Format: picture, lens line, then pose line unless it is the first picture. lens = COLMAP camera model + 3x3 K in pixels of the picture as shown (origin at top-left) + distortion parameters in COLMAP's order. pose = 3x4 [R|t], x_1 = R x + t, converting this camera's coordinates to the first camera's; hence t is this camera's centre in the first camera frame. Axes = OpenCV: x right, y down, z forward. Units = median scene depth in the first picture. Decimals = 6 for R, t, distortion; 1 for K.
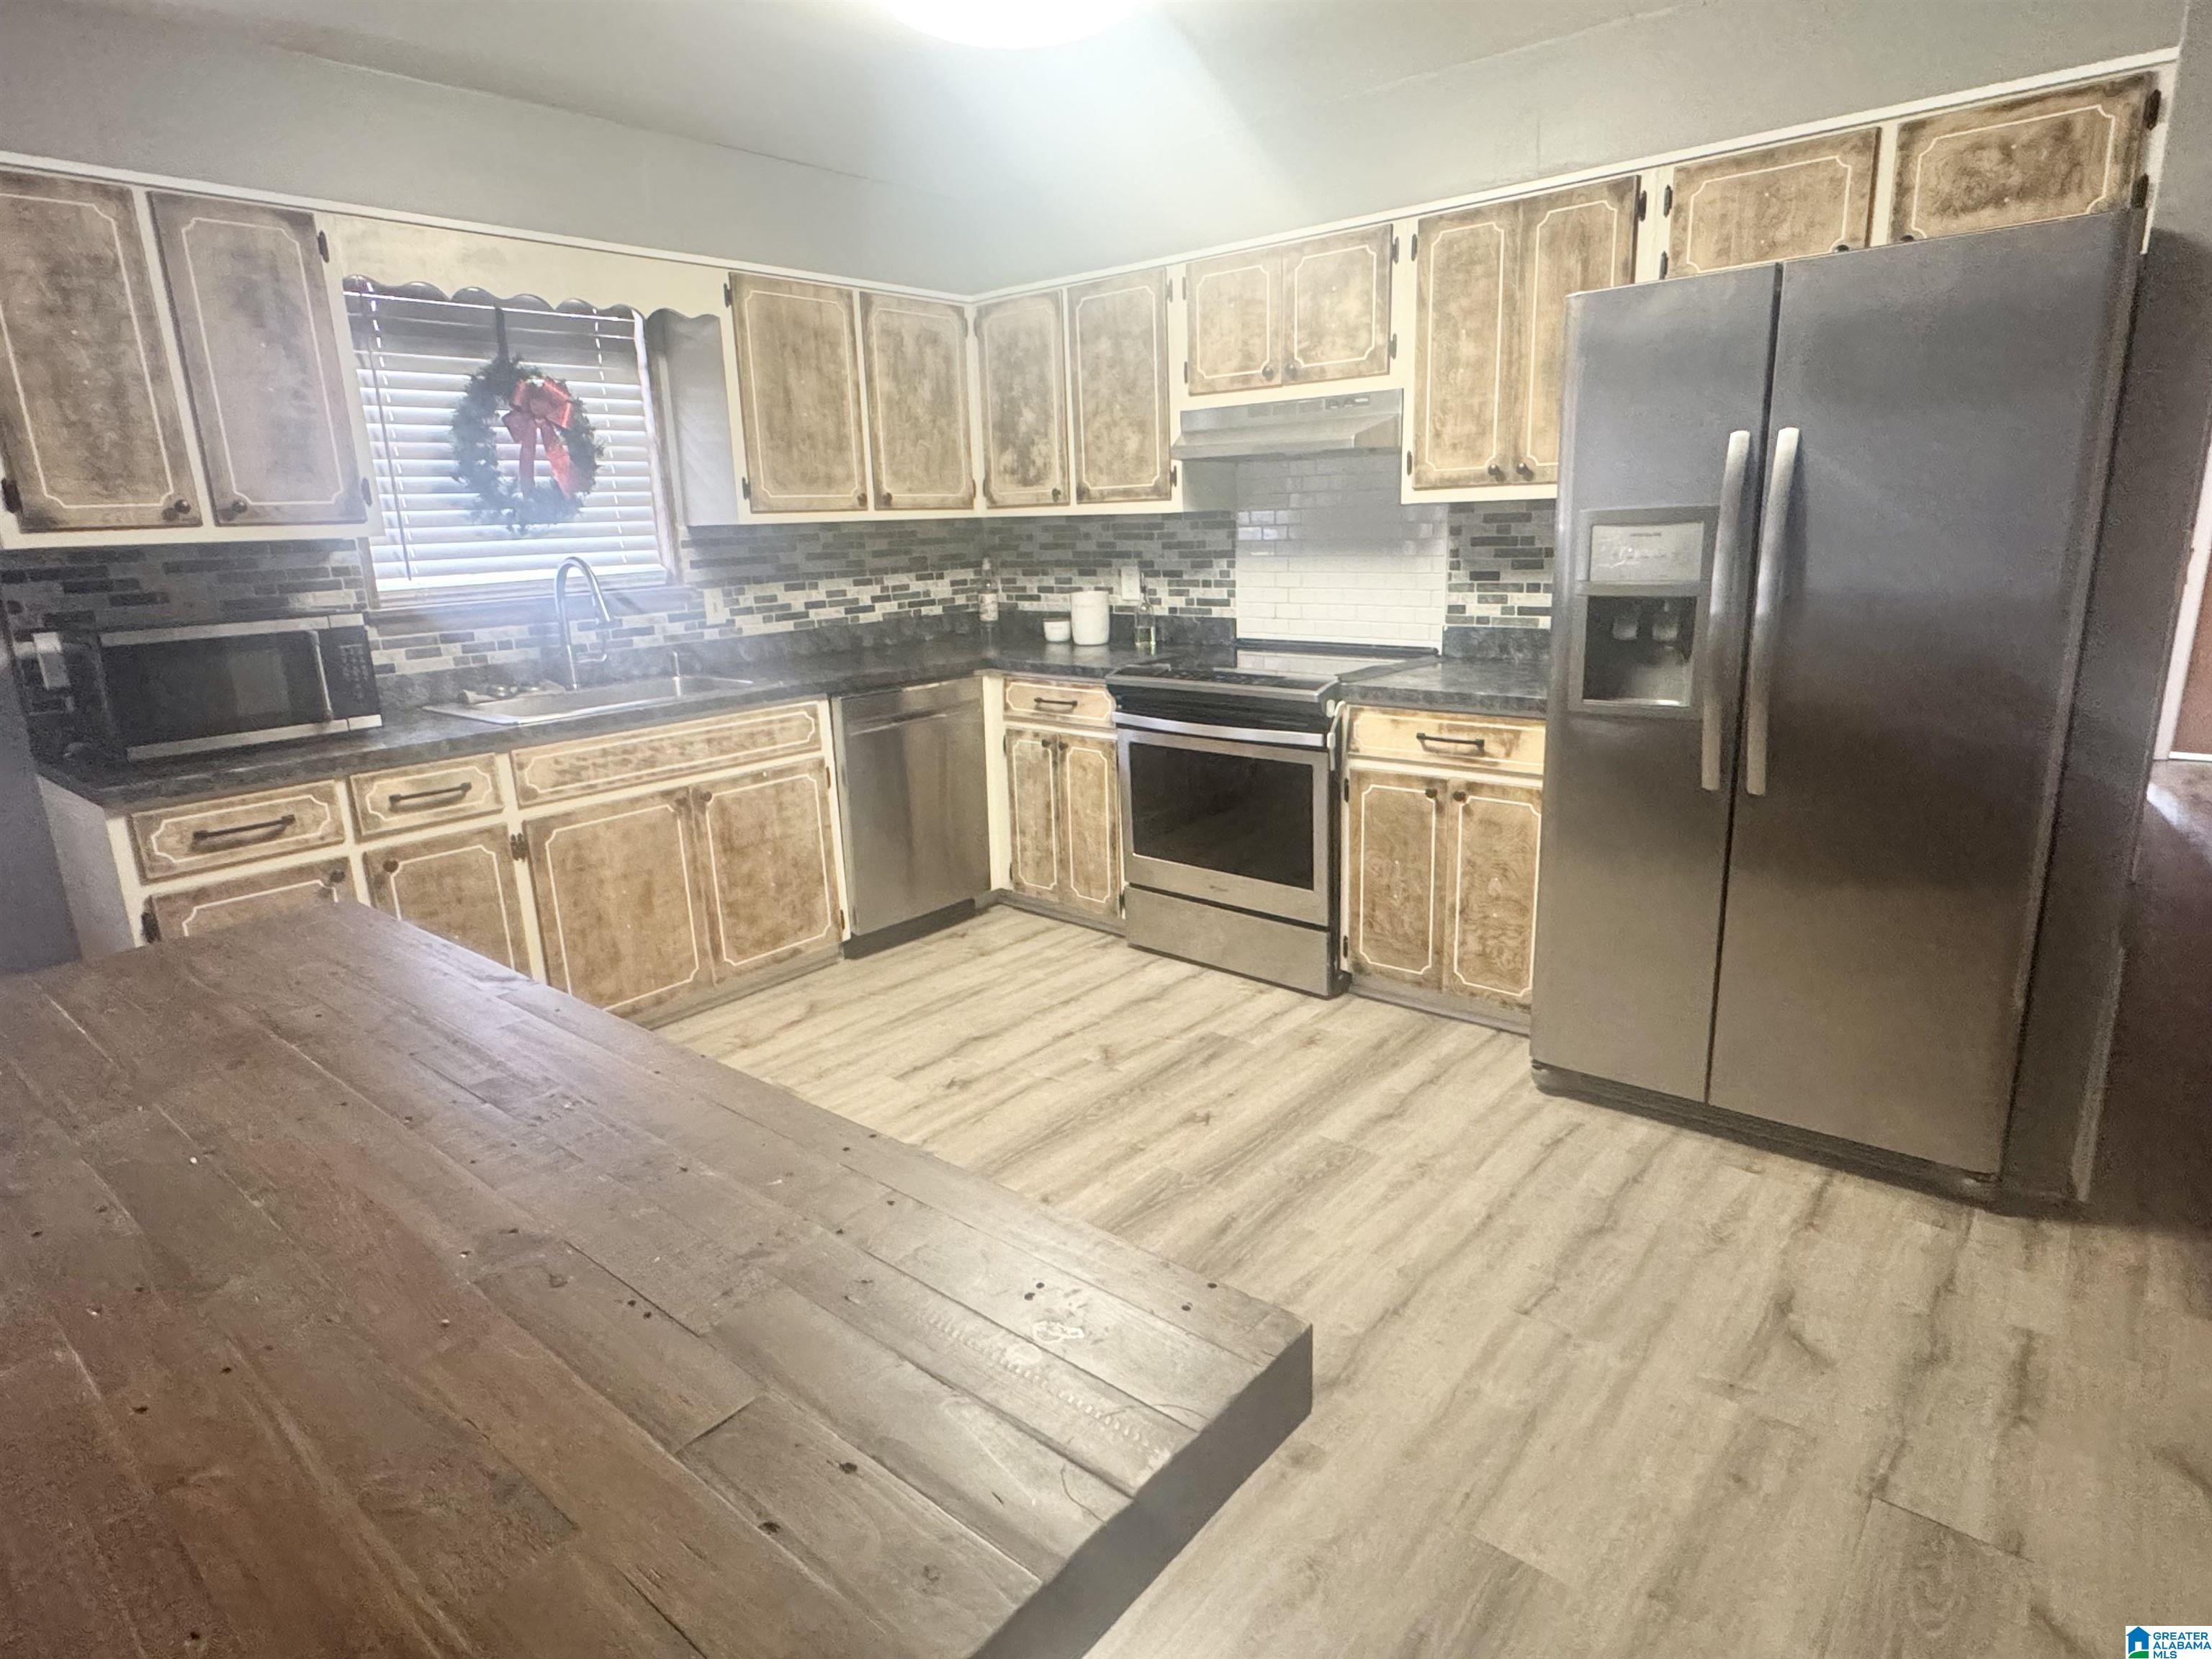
lens RADIAL K [[1223.3, 0, 1098.0], [0, 1223.3, 831.0], [0, 0, 1]] dist [-0.001840, 0.000200]
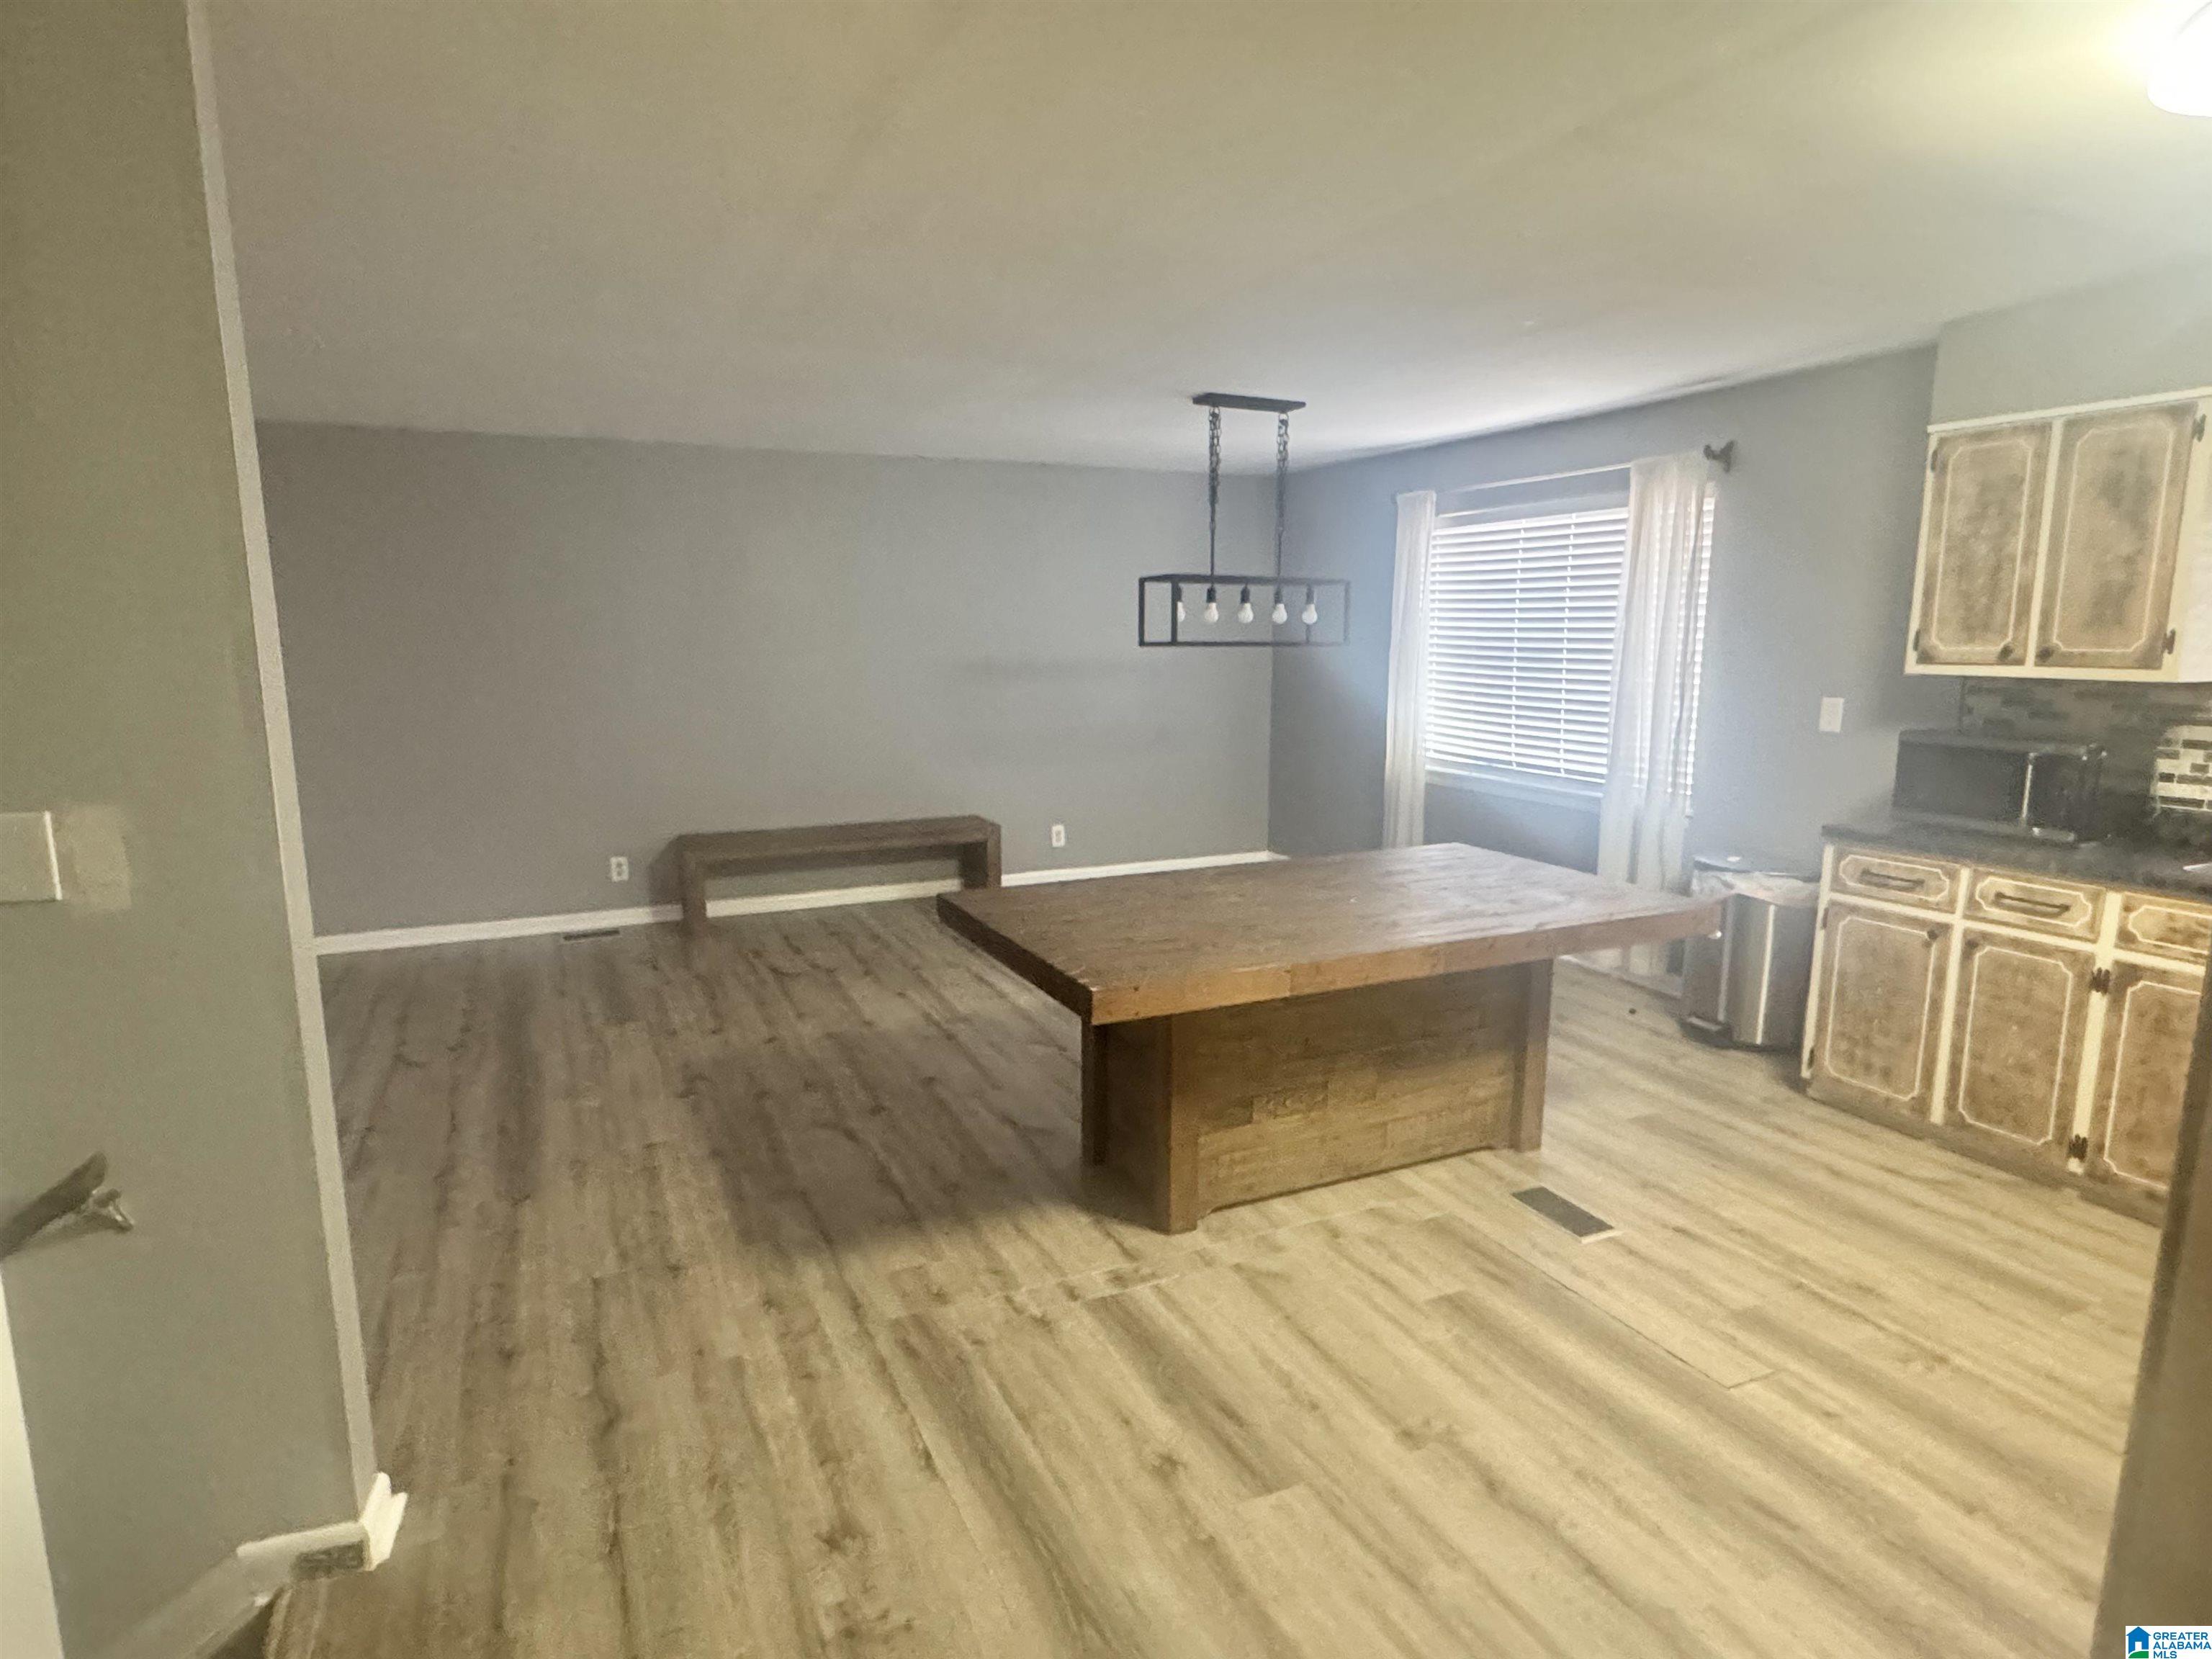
lens RADIAL K [[1223.3, 0, 1098.0], [0, 1223.3, 831.0], [0, 0, 1]] dist [-0.001840, 0.000200]
pose [[-0.416657, 0.182569, -0.890542, 0.870554], [-0.213668, 0.932514, 0.291142, -0.250686], [0.883597, 0.311587, -0.349529, 0.630554]]
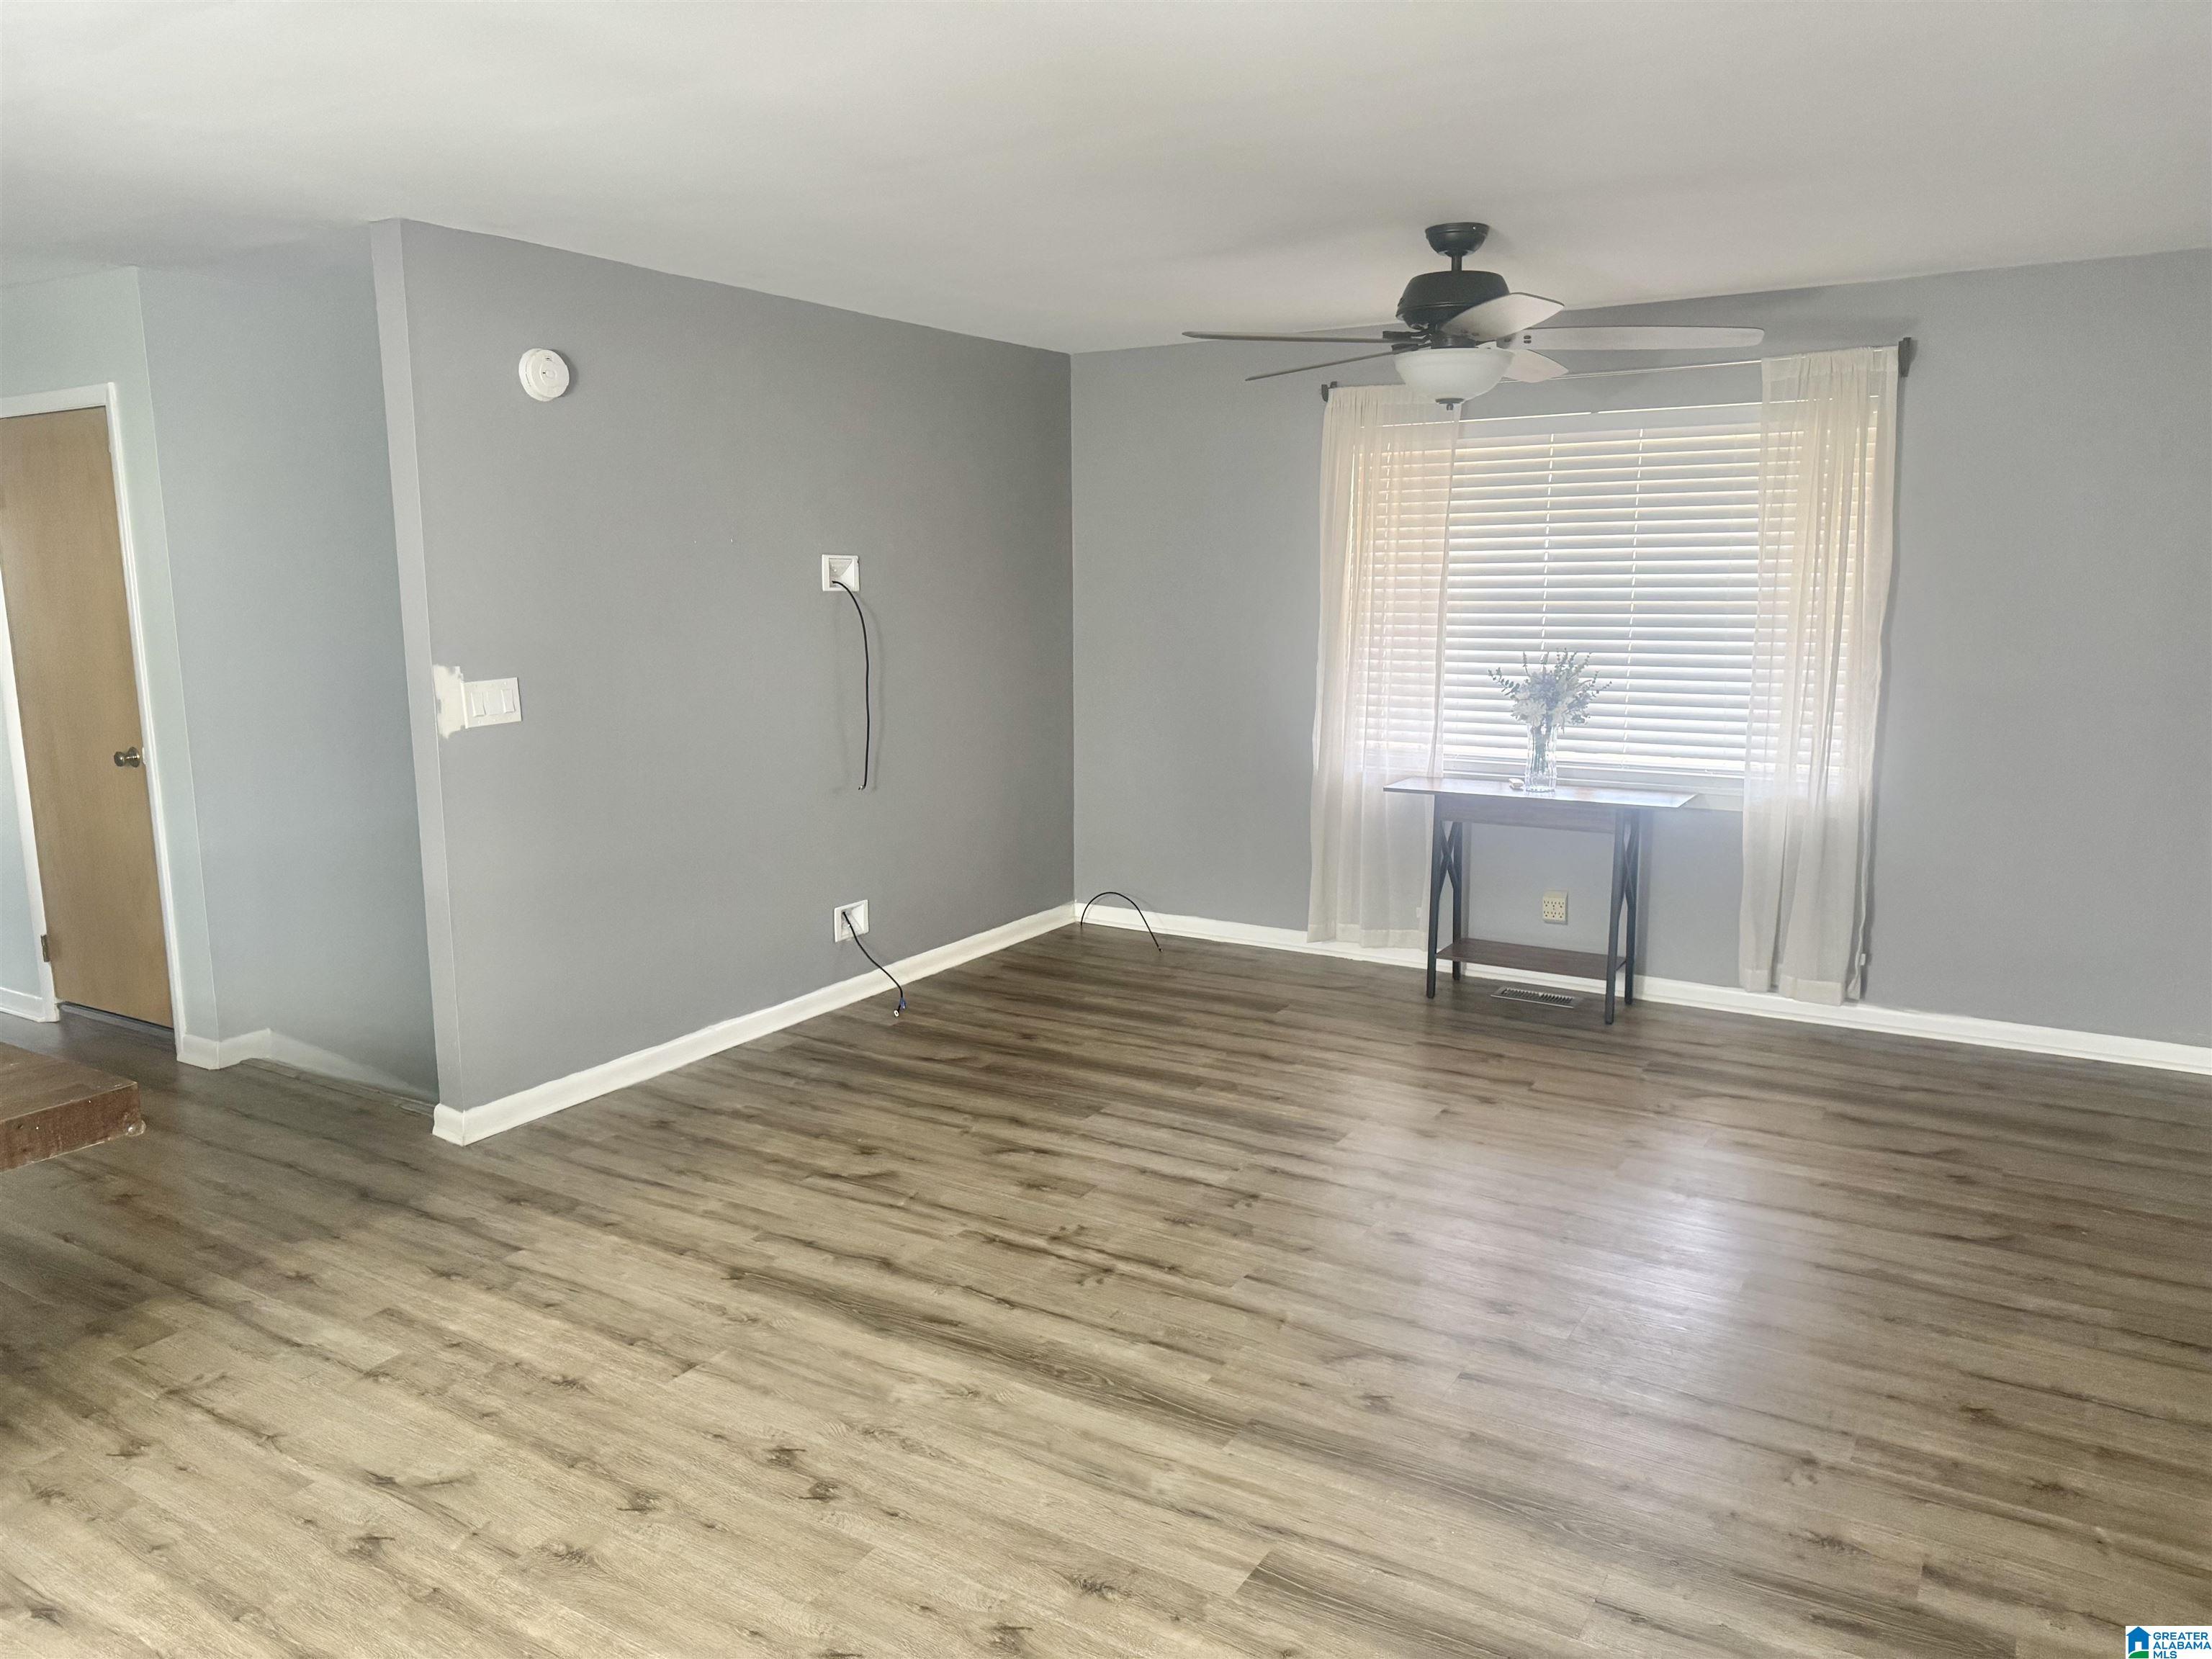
lens RADIAL K [[1546.7, 0, 1101.8], [0, 1546.7, 835.9], [0, 0, 1]] dist [0.088216, -0.105650]
pose [[-0.155909, -0.135397, 0.978448, -1.145525], [0.259624, 0.950116, 0.172846, 0.069235], [-0.953041, 0.280977, -0.112980, -0.415242]]
